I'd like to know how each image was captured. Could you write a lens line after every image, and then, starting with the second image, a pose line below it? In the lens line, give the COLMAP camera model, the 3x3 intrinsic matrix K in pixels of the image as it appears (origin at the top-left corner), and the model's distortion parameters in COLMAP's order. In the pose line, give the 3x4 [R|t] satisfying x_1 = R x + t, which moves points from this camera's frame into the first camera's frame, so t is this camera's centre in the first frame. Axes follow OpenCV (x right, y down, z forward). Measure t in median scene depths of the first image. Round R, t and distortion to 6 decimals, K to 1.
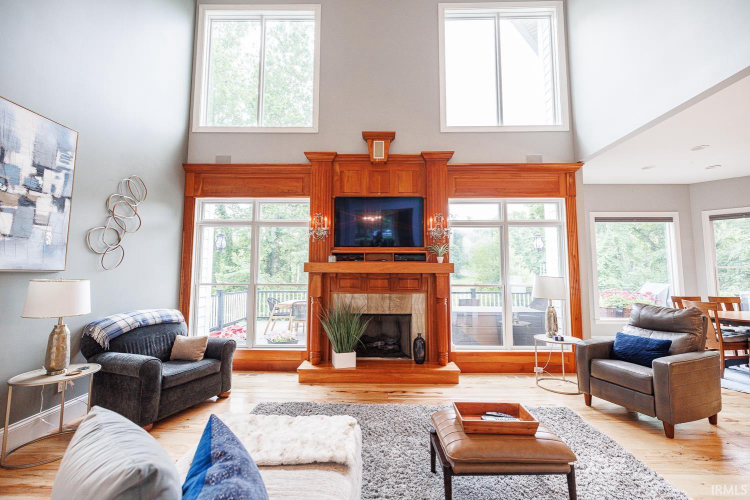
lens RADIAL K [[318.7, 0, 374.3], [0, 318.7, 248.9], [0, 0, 1]] dist [0.002799, 0.000274]
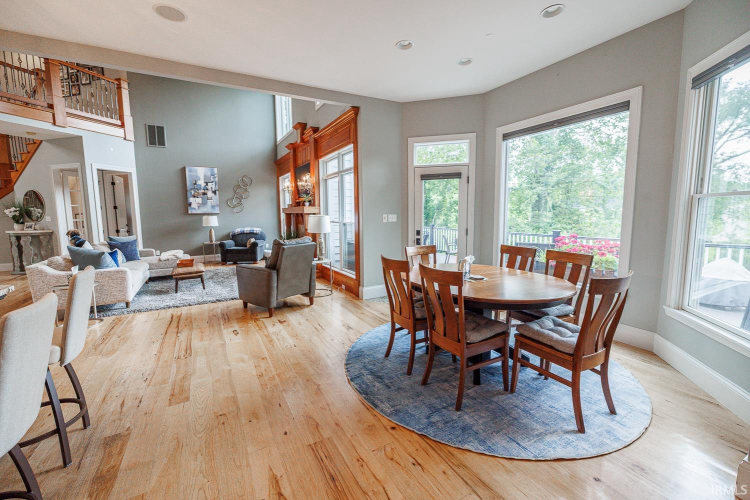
lens RADIAL K [[318.7, 0, 374.3], [0, 318.7, 249.0], [0, 0, 1]] dist [0.002799, 0.000274]
pose [[0.483823, 0.093980, -0.870105, 2.675079], [0.075951, 0.985958, 0.148725, 0.065925], [0.871864, -0.138042, 0.469891, 0.815194]]
